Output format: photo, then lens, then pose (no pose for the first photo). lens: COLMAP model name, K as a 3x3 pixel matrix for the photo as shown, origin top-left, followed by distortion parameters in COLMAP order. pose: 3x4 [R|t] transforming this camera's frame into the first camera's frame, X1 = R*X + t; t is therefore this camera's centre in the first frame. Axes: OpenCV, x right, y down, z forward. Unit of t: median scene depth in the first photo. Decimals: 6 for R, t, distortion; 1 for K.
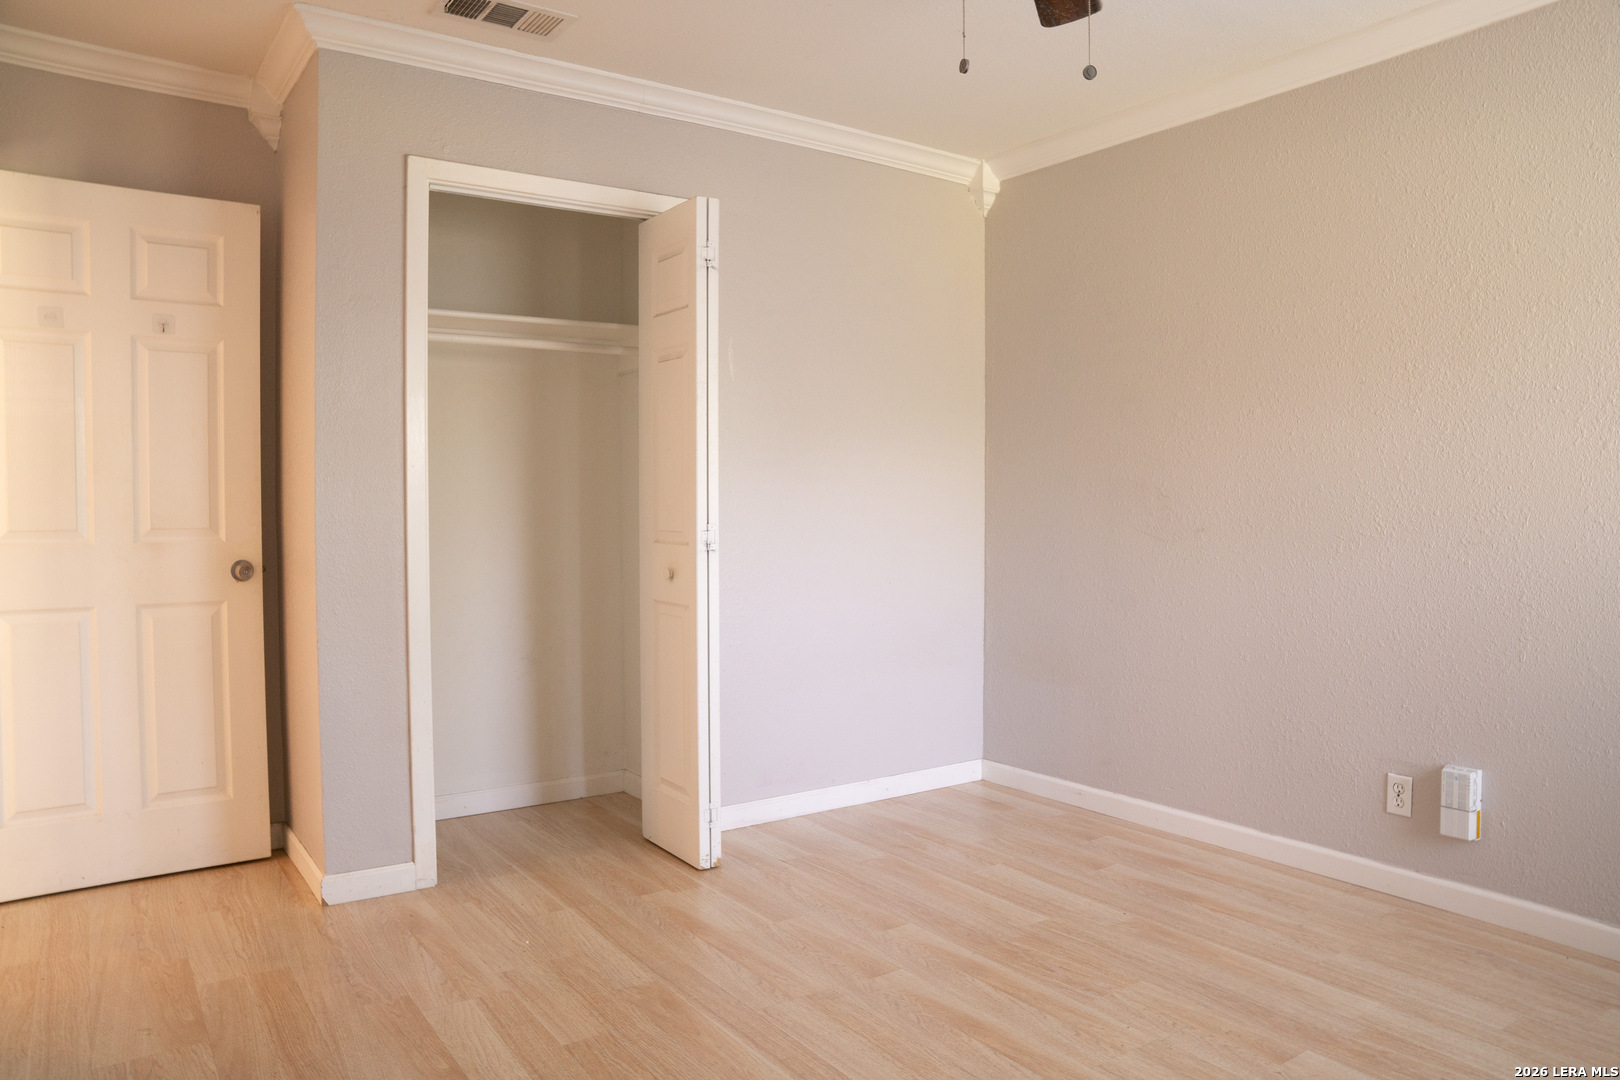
lens RADIAL K [[1108.7, 0, 806.6], [0, 1108.7, 543.8], [0, 0, 1]] dist [-0.140930, 0.098037]
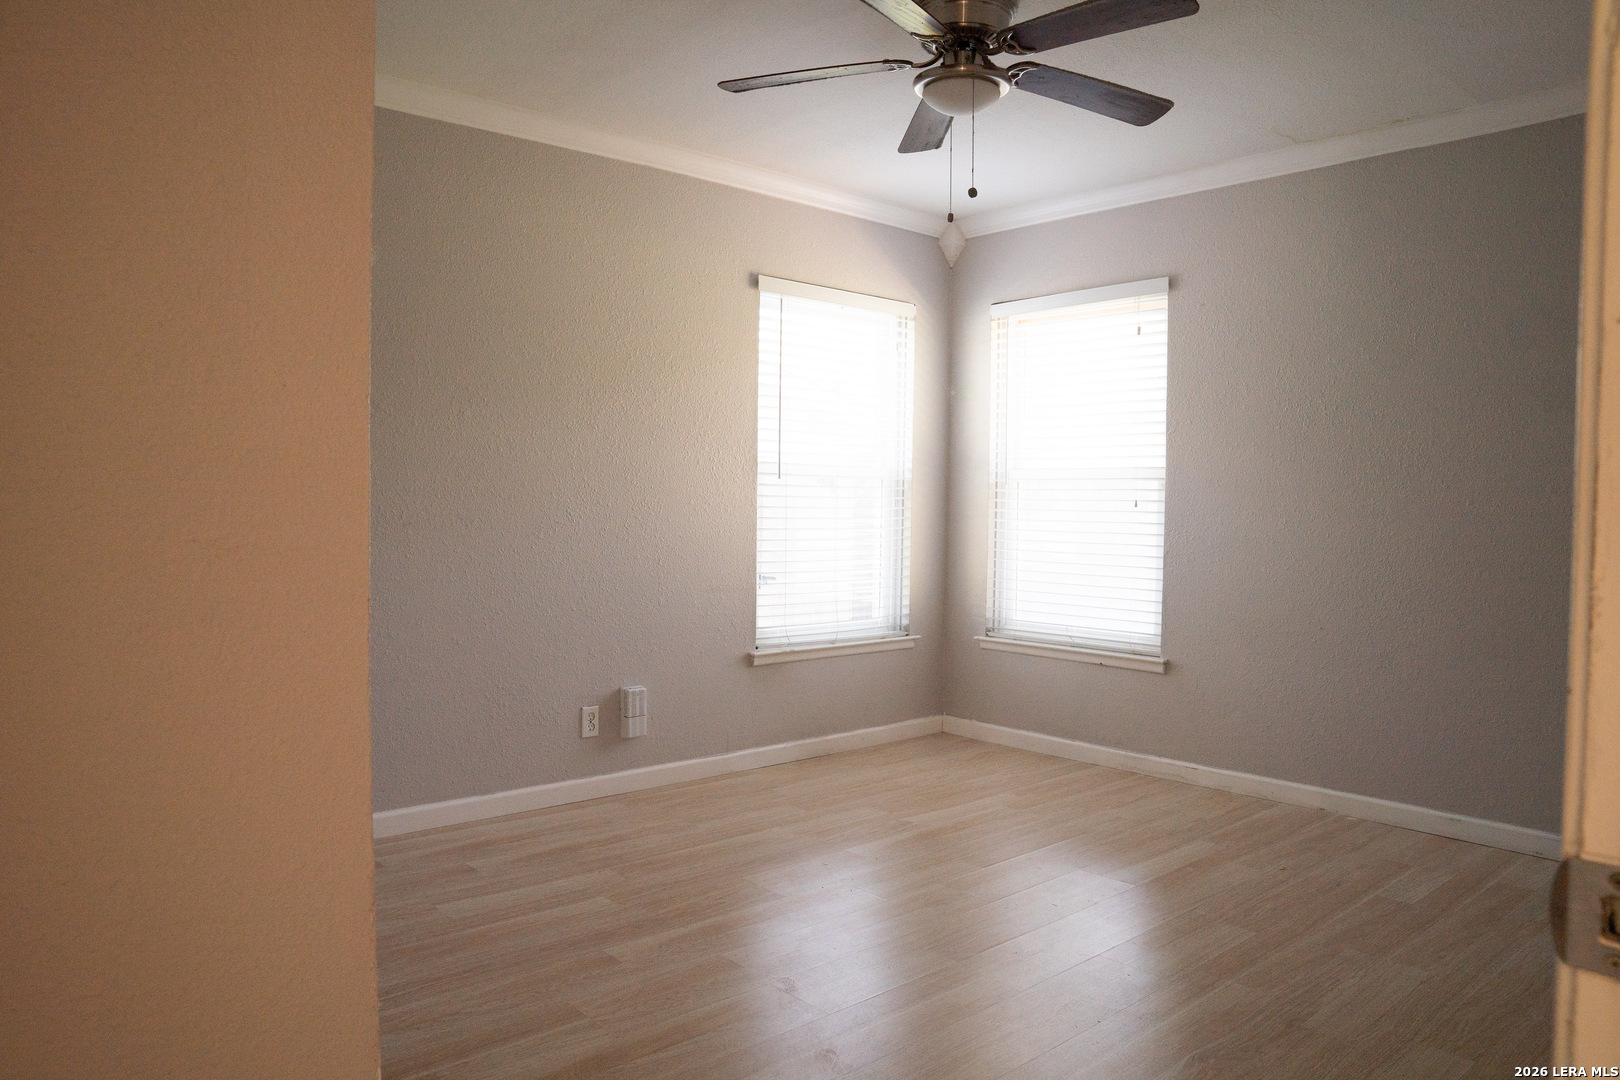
lens RADIAL K [[1108.7, 0, 806.6], [0, 1108.7, 543.8], [0, 0, 1]] dist [-0.140930, 0.098037]
pose [[-0.120747, -0.040715, 0.991848, -0.794124], [0.027061, 0.998652, 0.044289, -0.033703], [-0.992314, 0.032188, -0.119483, 0.885084]]
